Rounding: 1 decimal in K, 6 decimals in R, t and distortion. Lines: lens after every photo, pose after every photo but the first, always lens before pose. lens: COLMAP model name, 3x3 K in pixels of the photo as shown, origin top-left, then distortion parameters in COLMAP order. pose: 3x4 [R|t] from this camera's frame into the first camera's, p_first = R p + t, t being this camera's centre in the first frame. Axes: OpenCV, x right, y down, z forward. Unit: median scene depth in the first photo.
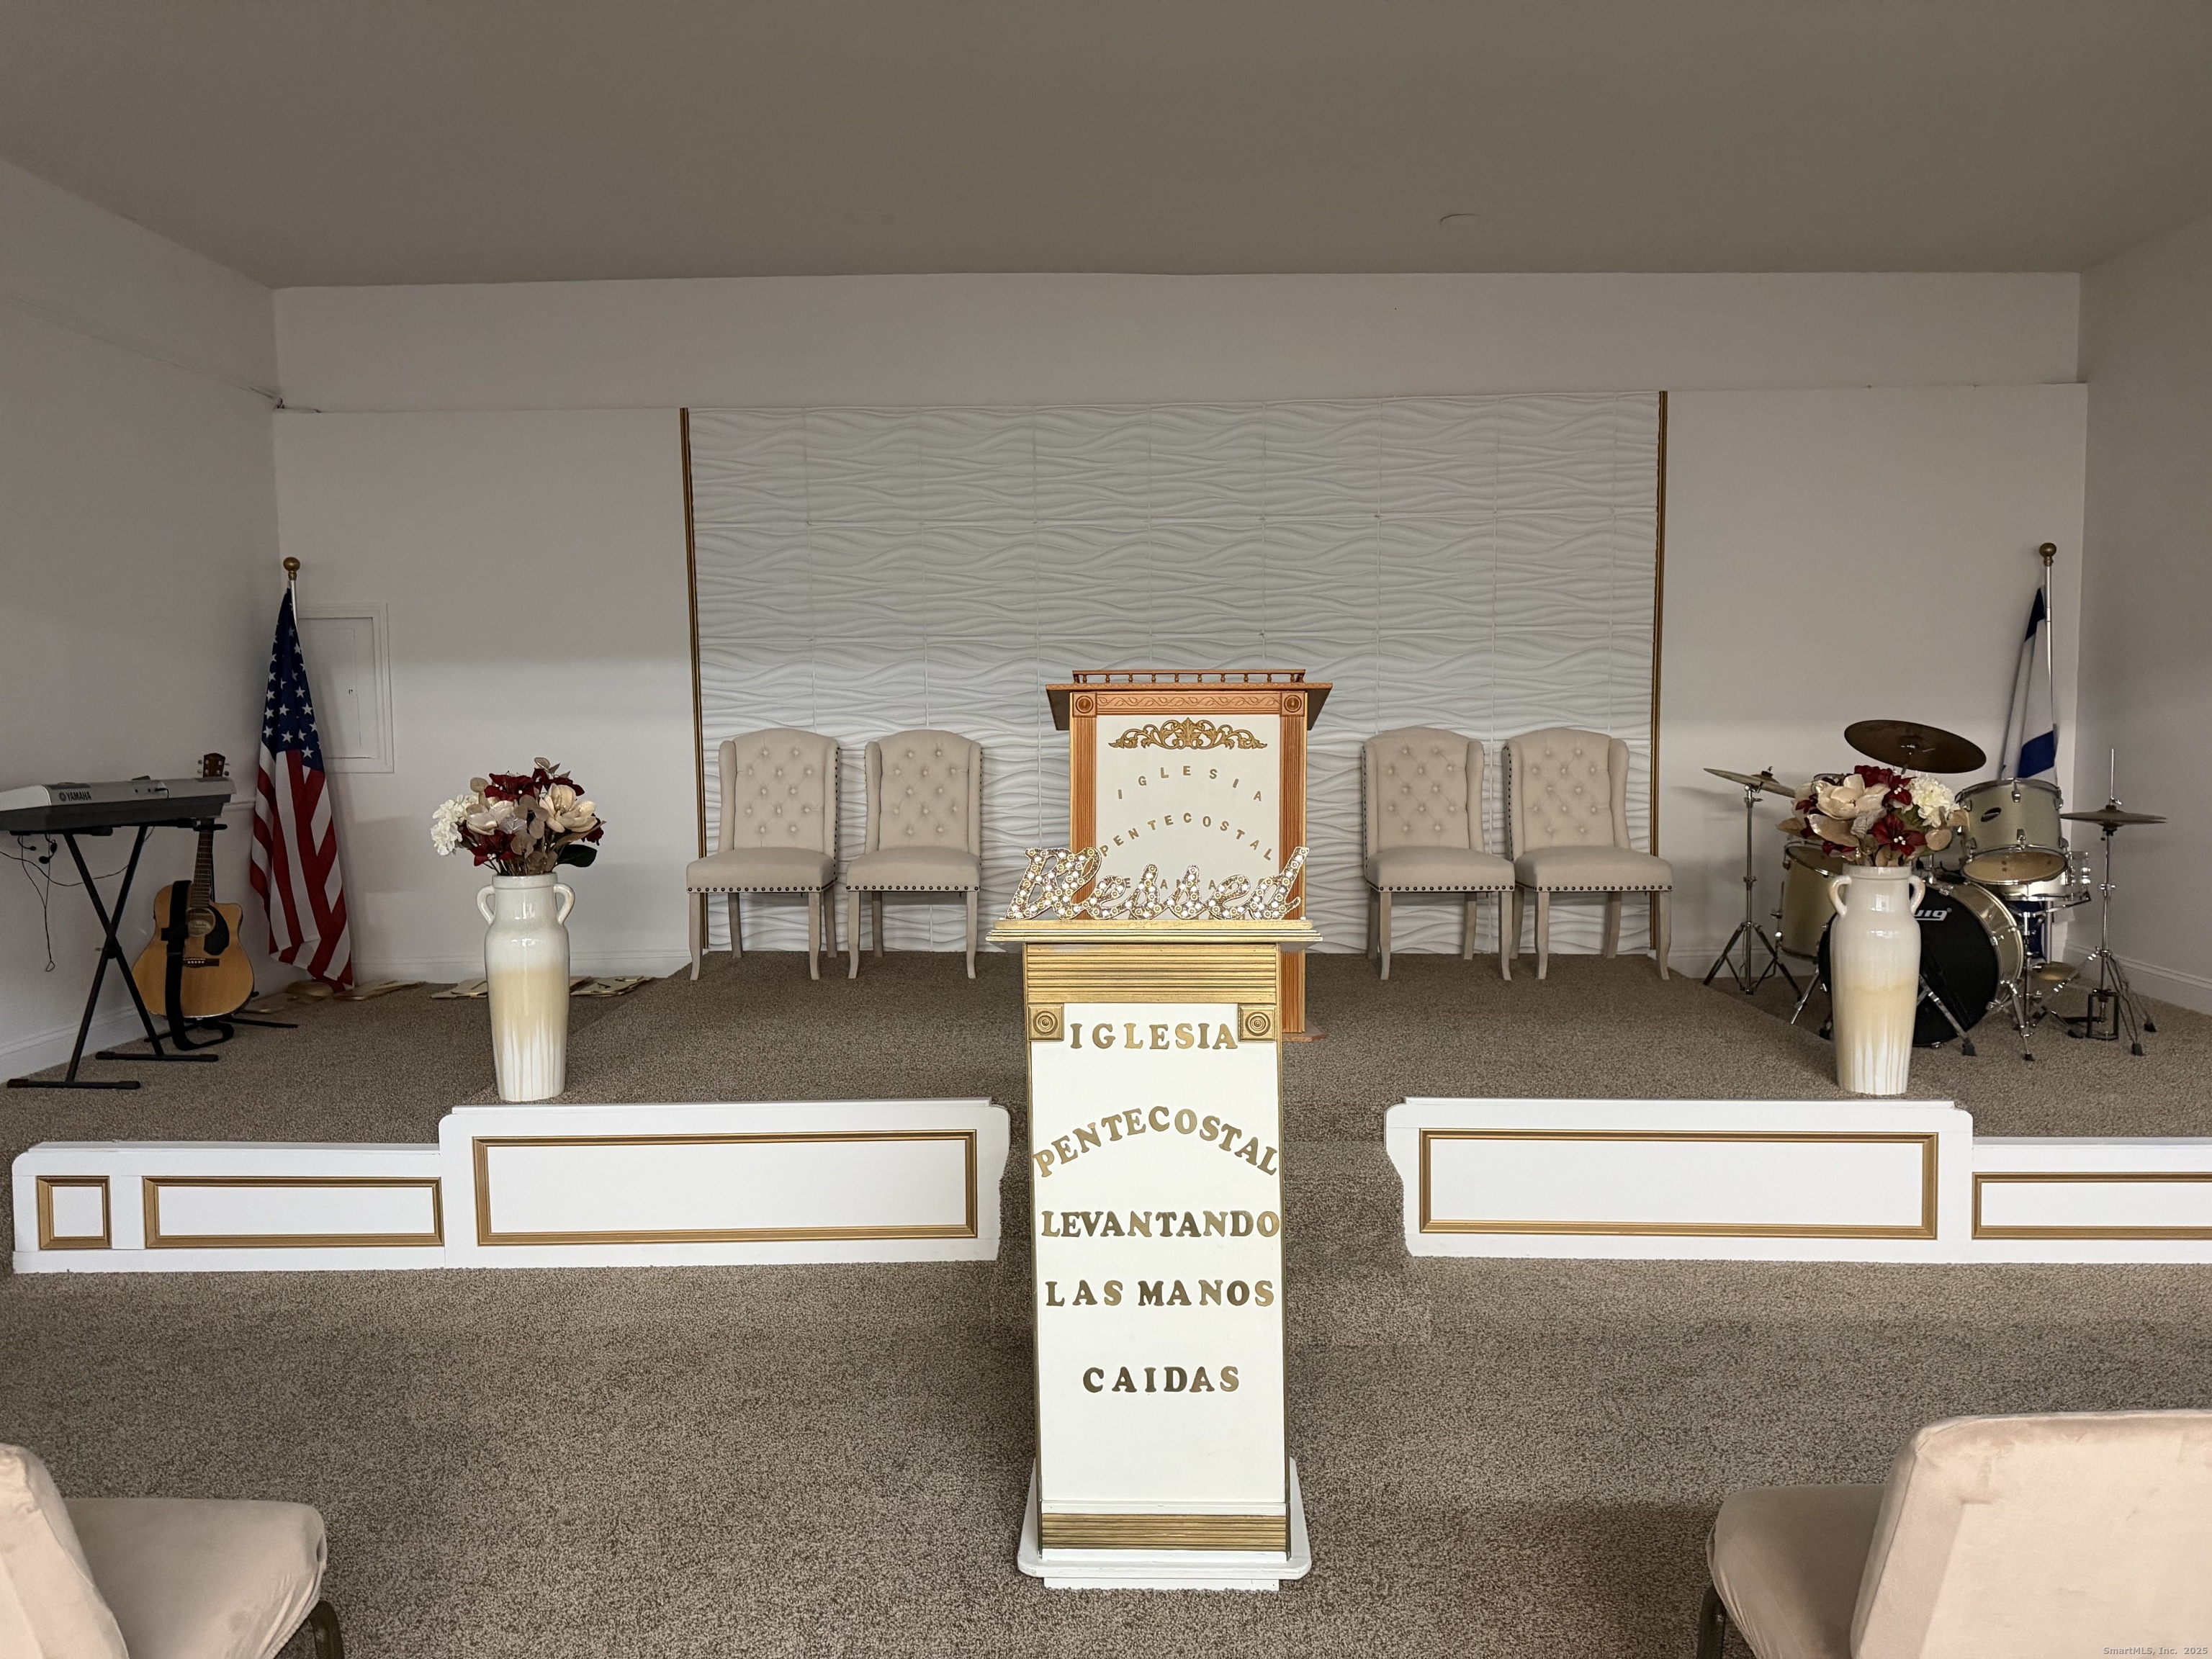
lens RADIAL K [[1544.6, 0, 1079.0], [0, 1544.6, 823.6], [0, 0, 1]] dist [0.055972, -0.066720]
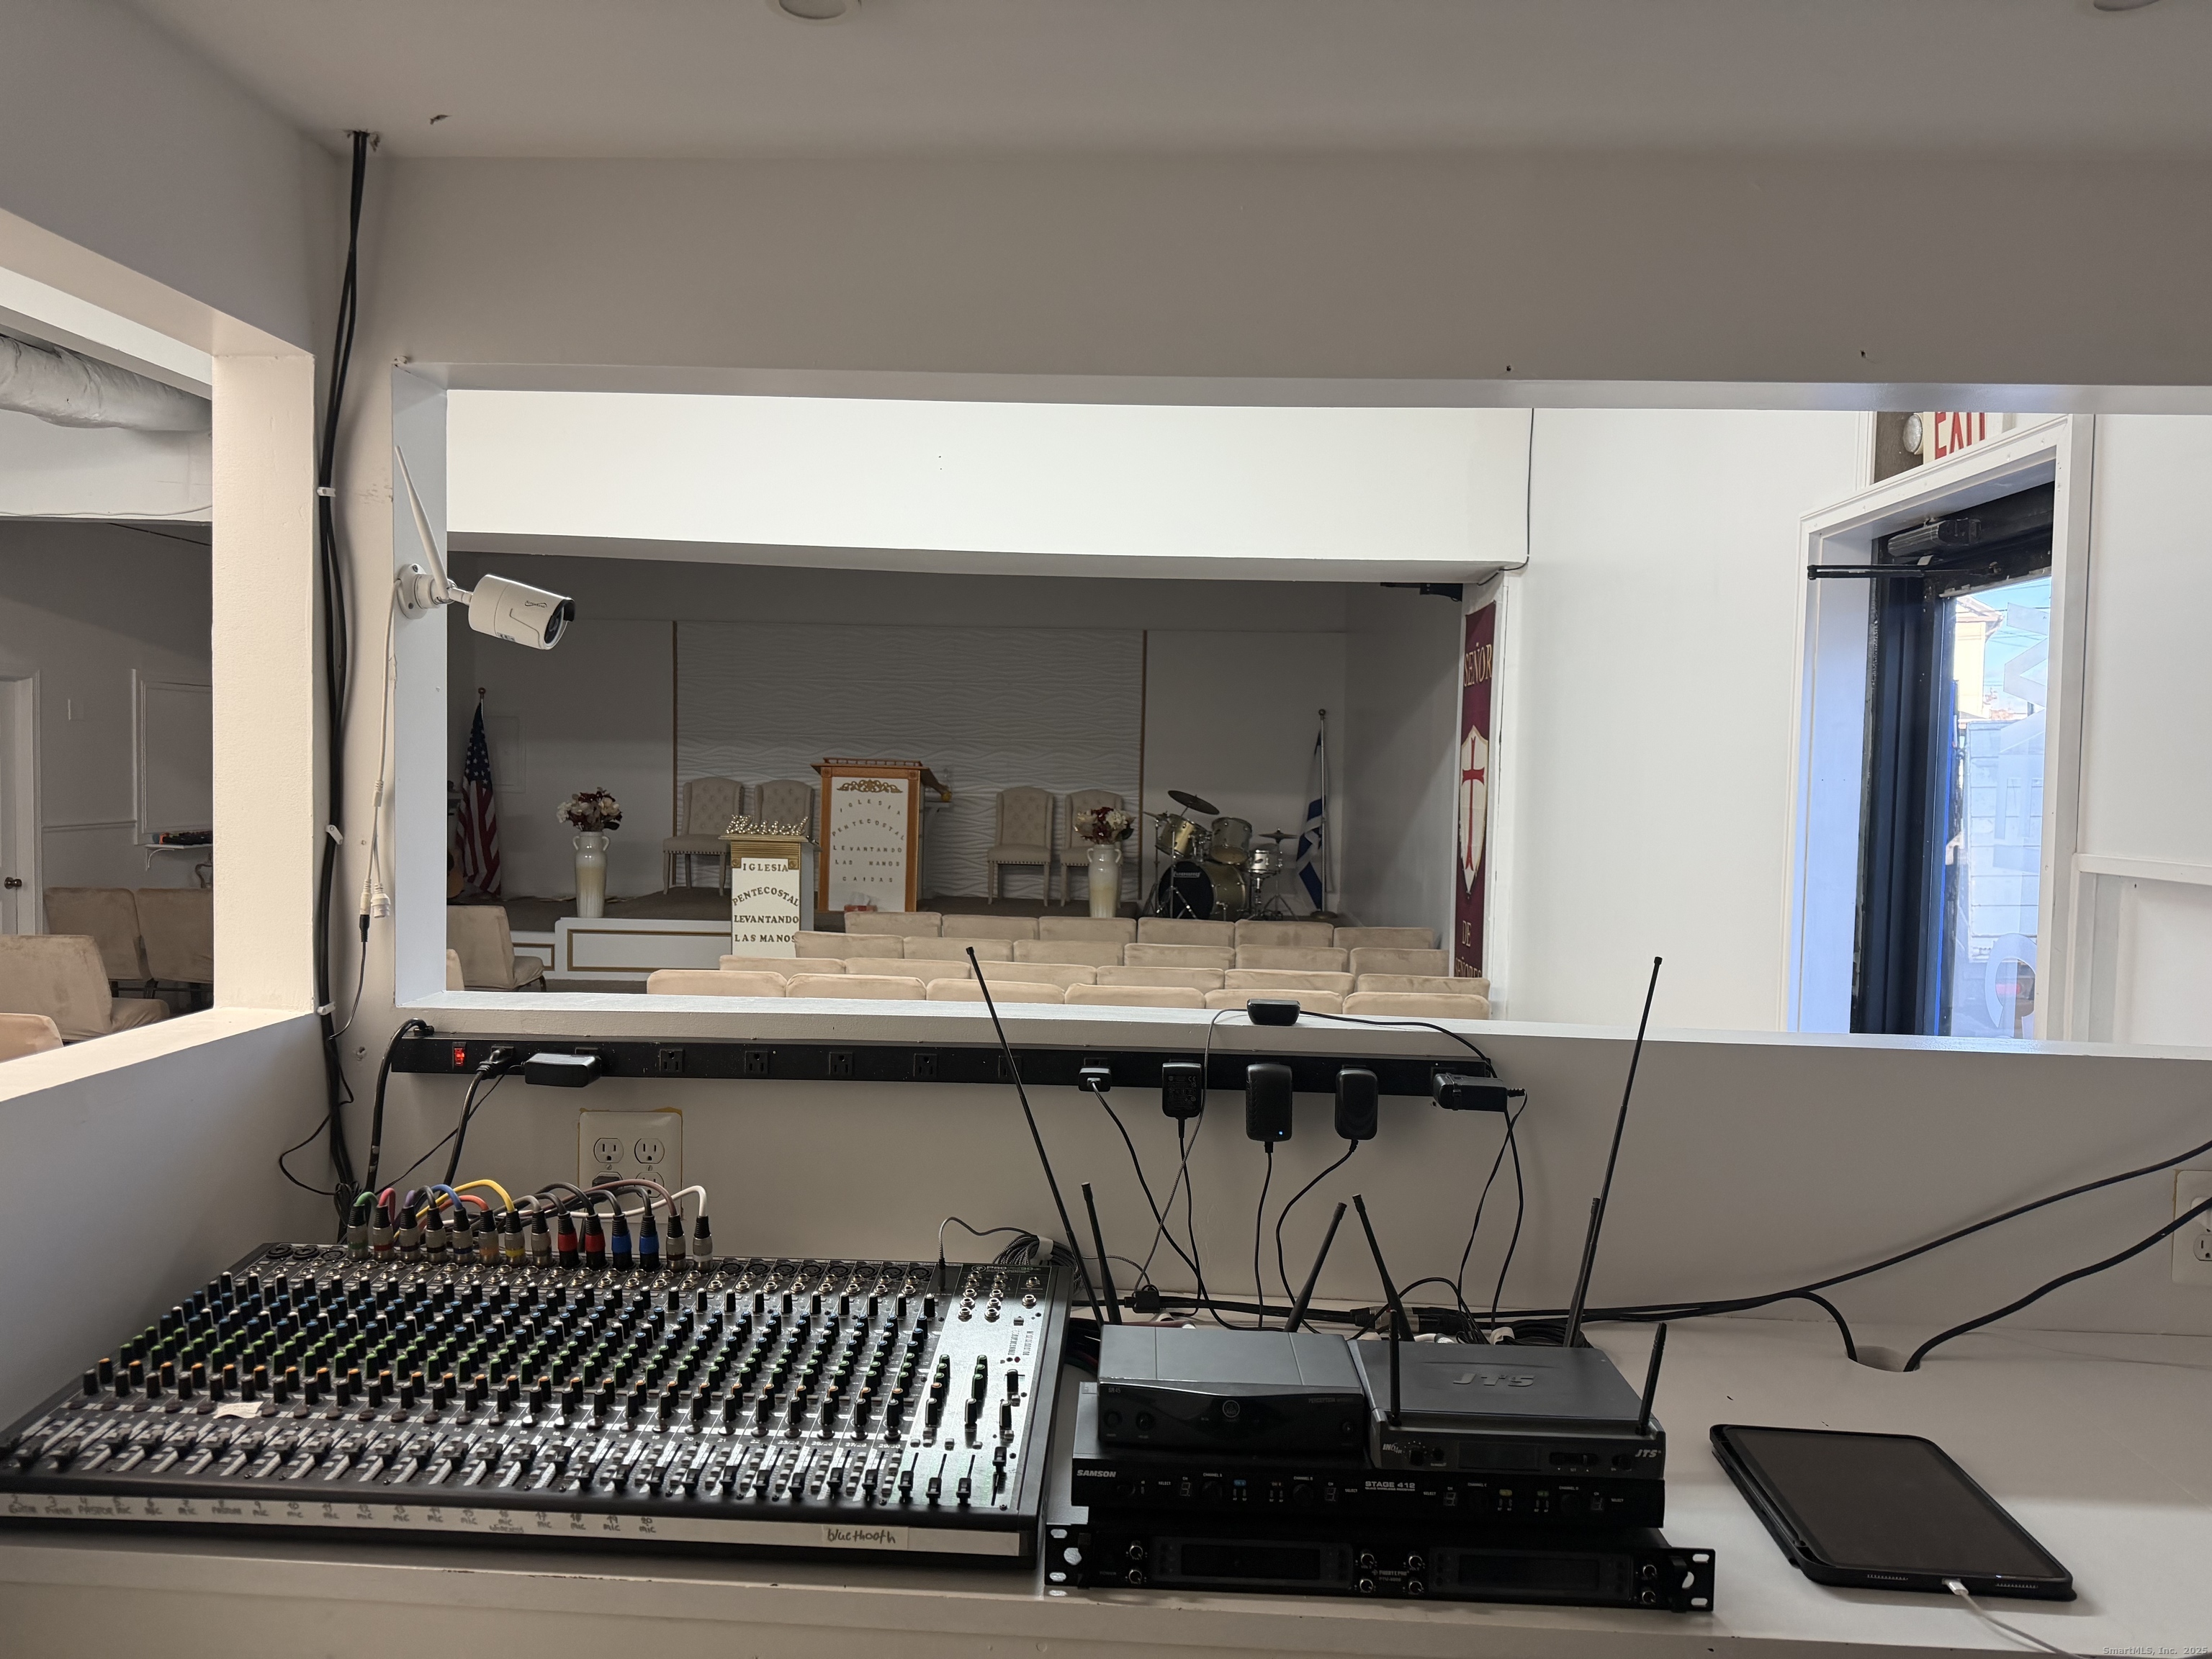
lens RADIAL K [[1544.6, 0, 1102.6], [0, 1544.6, 815.9], [0, 0, 1]] dist [0.055972, -0.066720]
pose [[0.999386, 0.033094, -0.011544, 0.459067], [-0.033499, 0.998758, -0.036874, 0.064188], [0.010309, 0.037239, 0.999253, -1.383681]]
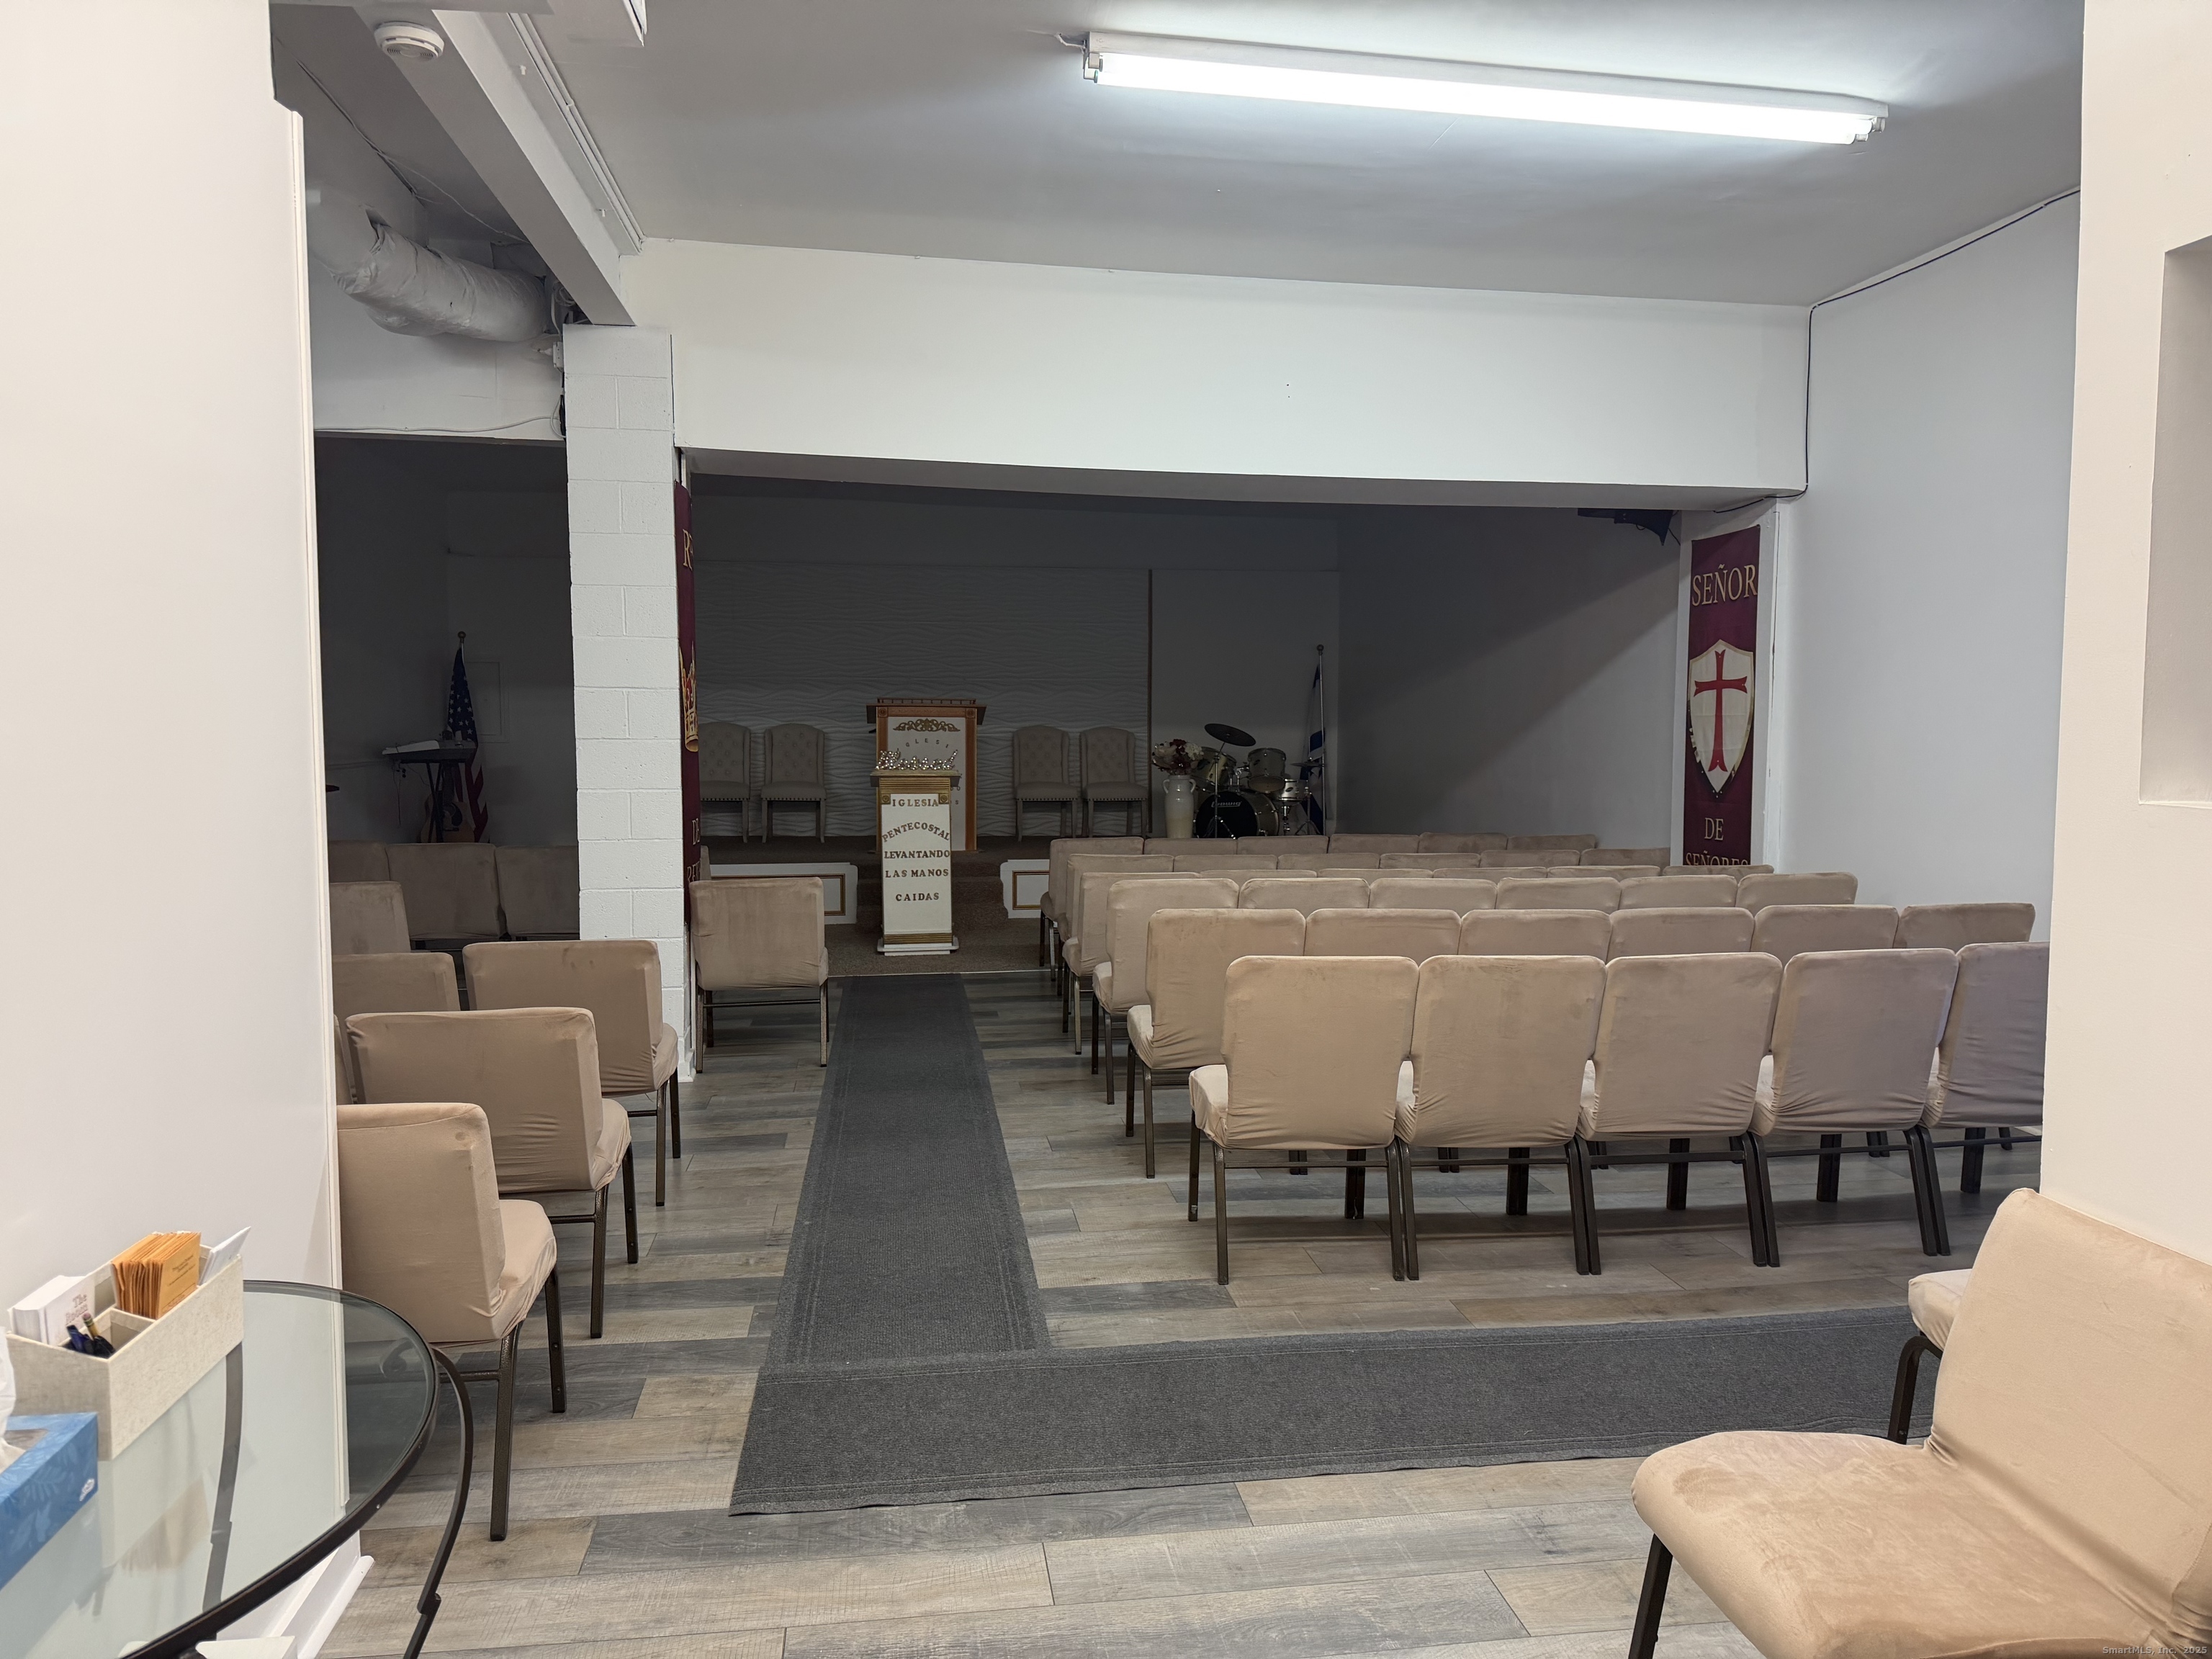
lens RADIAL K [[1544.6, 0, 1123.1], [0, 1544.6, 819.9], [0, 0, 1]] dist [0.055972, -0.066720]
pose [[0.981641, -0.000806, 0.190736, -0.086982], [0.002451, 0.999962, -0.008387, 0.108940], [-0.190722, 0.008701, 0.981606, -1.395726]]
